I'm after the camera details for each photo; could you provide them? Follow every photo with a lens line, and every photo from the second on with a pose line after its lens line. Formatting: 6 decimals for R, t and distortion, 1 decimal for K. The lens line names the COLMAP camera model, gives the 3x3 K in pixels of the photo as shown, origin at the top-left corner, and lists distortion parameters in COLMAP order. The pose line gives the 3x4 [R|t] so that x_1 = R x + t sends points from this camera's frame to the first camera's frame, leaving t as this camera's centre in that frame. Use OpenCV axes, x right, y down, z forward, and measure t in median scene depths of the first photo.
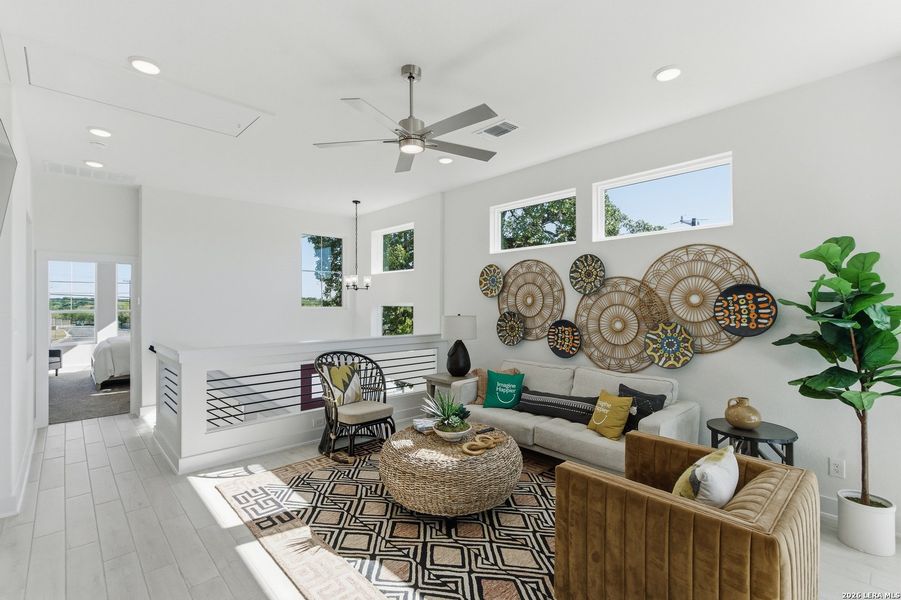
lens RADIAL K [[413.8, 0, 447.9], [0, 413.8, 300.3], [0, 0, 1]] dist [-0.000850, 0.000141]
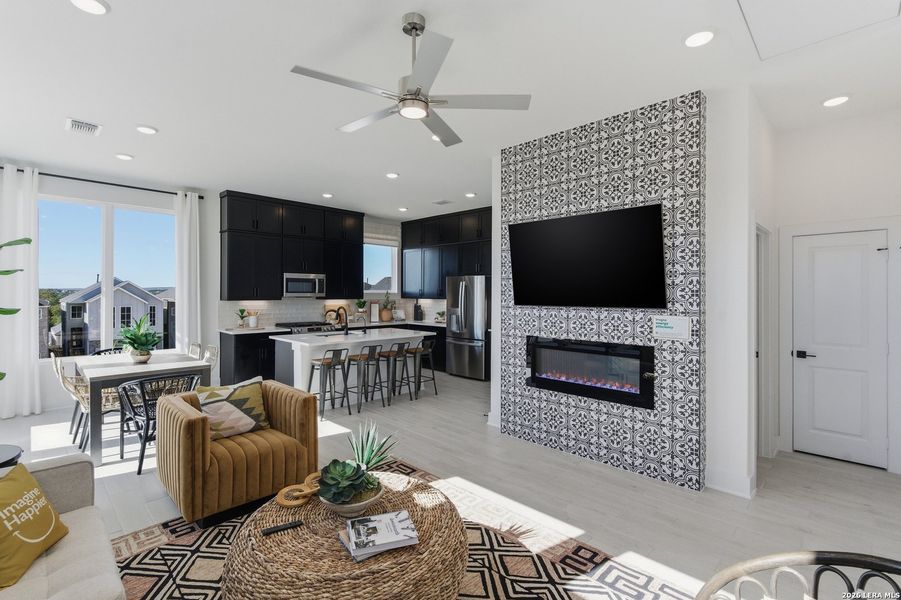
lens RADIAL K [[415.6, 0, 448.4], [0, 415.6, 292.7], [0, 0, 1]] dist [0.003605, 0.000146]
pose [[-0.998855, -0.000788, -0.047833, -0.091952], [-0.000477, 0.999979, -0.006500, 0.009305], [0.047837, -0.006470, -0.998834, 1.435418]]
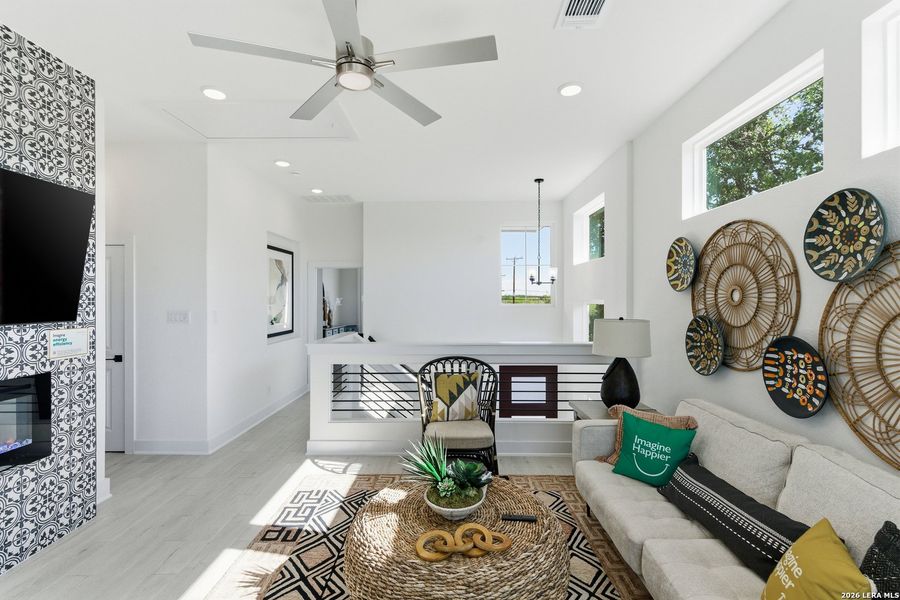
lens RADIAL K [[408.9, 0, 447.8], [0, 408.9, 299.4], [0, 0, 1]] dist [0.000458, 0.000597]
pose [[0.727170, -0.000232, -0.686457, 0.384440], [0.004658, 0.999979, 0.004596, 0.000316], [0.686441, -0.006540, 0.727156, 0.467713]]
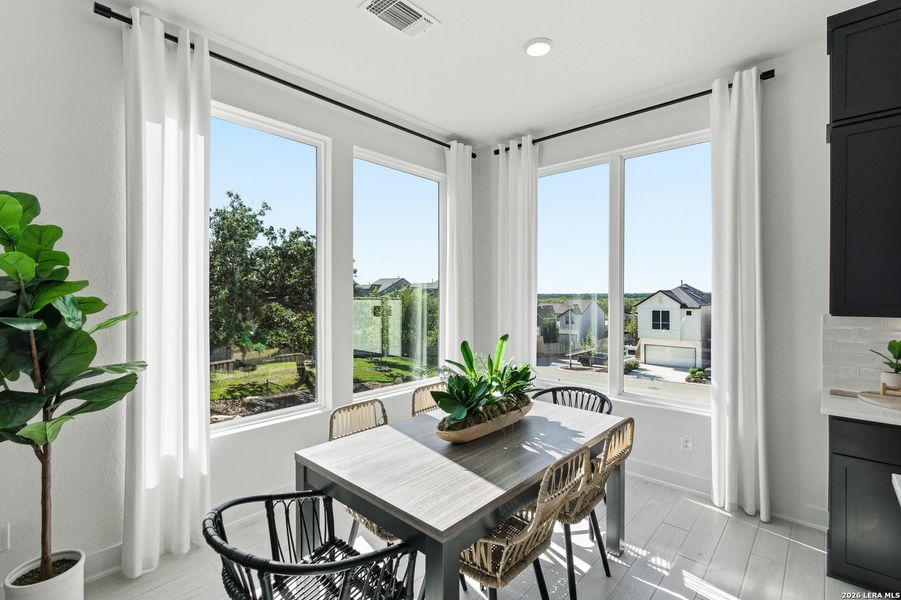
lens RADIAL K [[411.5, 0, 448.7], [0, 411.5, 294.9], [0, 0, 1]] dist [0.000441, 0.000661]
pose [[-0.086398, 0.002058, 0.996259, 0.170168], [-0.006706, 0.999974, -0.002647, 0.004672], [-0.996238, -0.006909, -0.086382, 0.265022]]
